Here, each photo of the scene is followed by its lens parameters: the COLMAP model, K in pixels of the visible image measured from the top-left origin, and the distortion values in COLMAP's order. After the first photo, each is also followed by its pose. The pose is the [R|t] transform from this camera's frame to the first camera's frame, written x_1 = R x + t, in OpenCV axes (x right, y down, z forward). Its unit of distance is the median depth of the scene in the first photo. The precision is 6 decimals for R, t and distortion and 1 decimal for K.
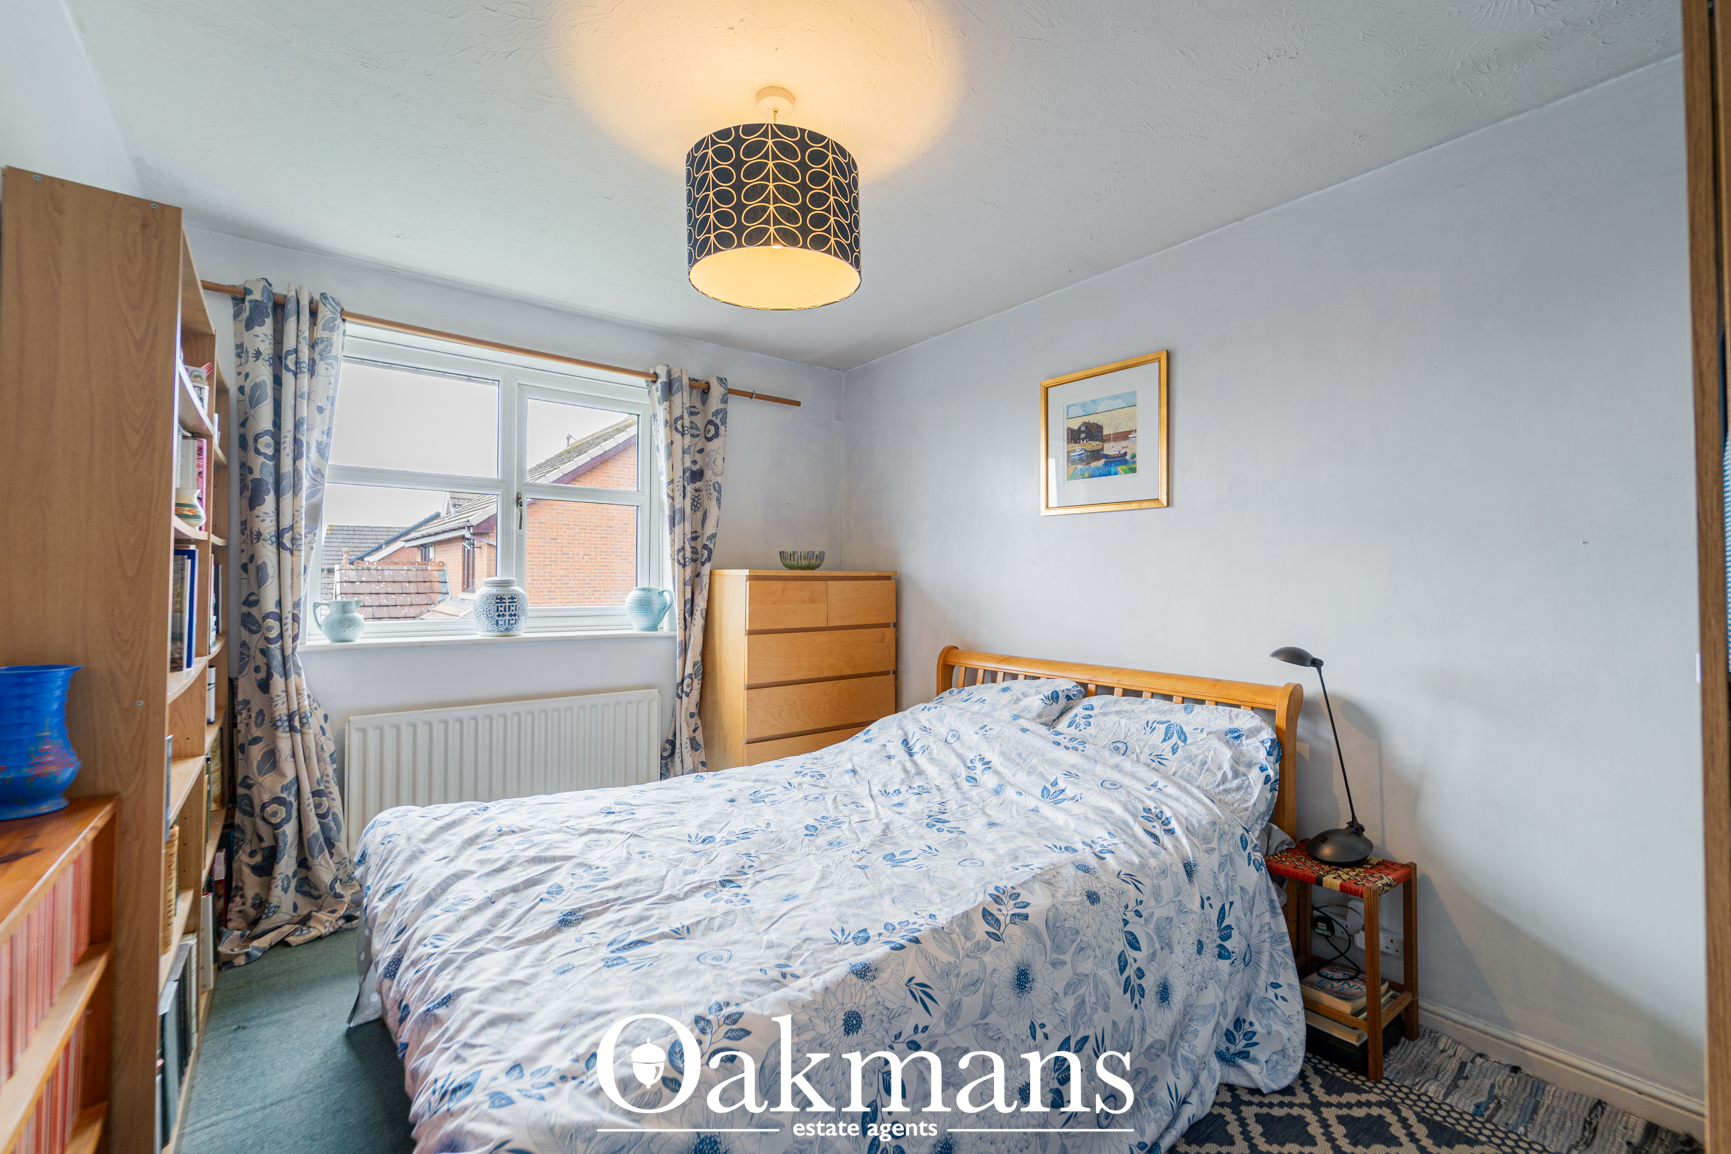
lens RADIAL K [[706.9, 0, 882.0], [0, 706.9, 574.5], [0, 0, 1]] dist [0.003021, -0.000175]
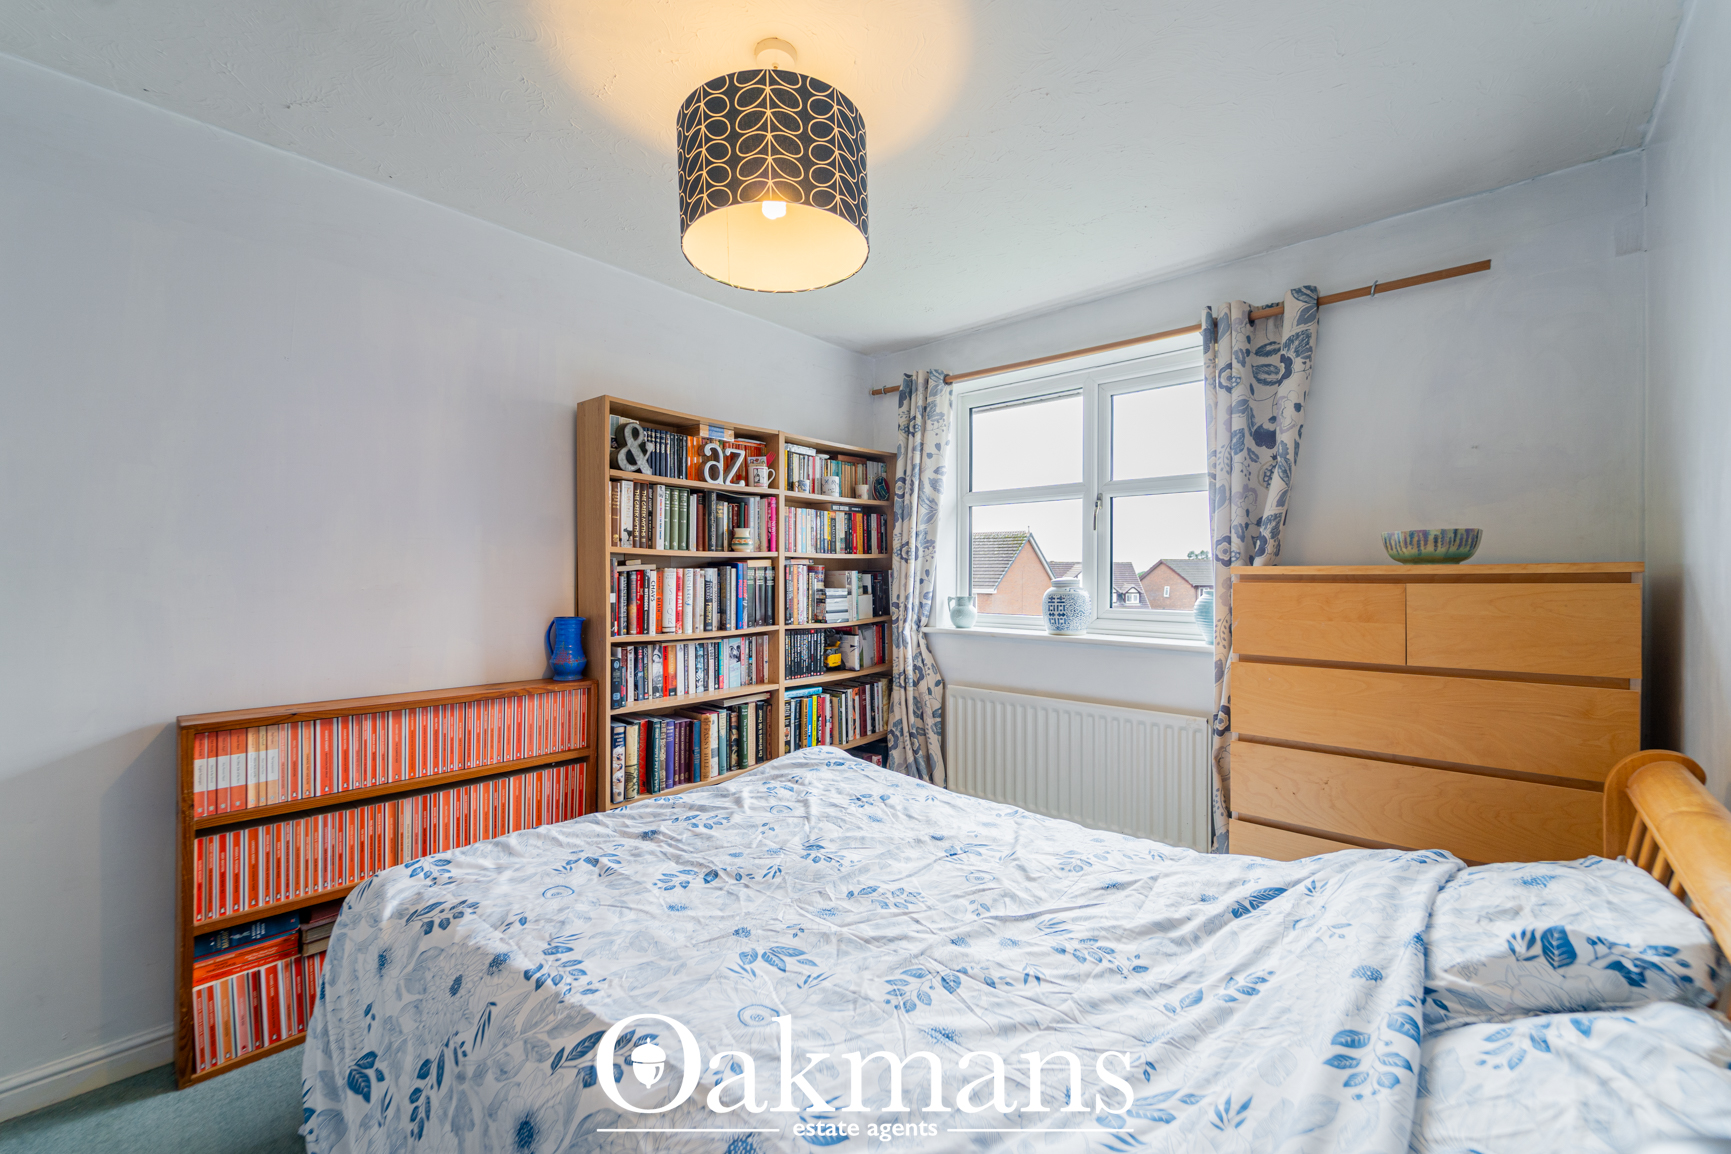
lens RADIAL K [[706.9, 0, 882.3], [0, 706.9, 575.7], [0, 0, 1]] dist [0.003021, -0.000175]
pose [[0.178027, -0.005189, -0.984012, 0.600917], [0.005754, 0.999974, -0.004232, 0.004644], [0.984009, -0.004909, 0.178052, 0.758428]]
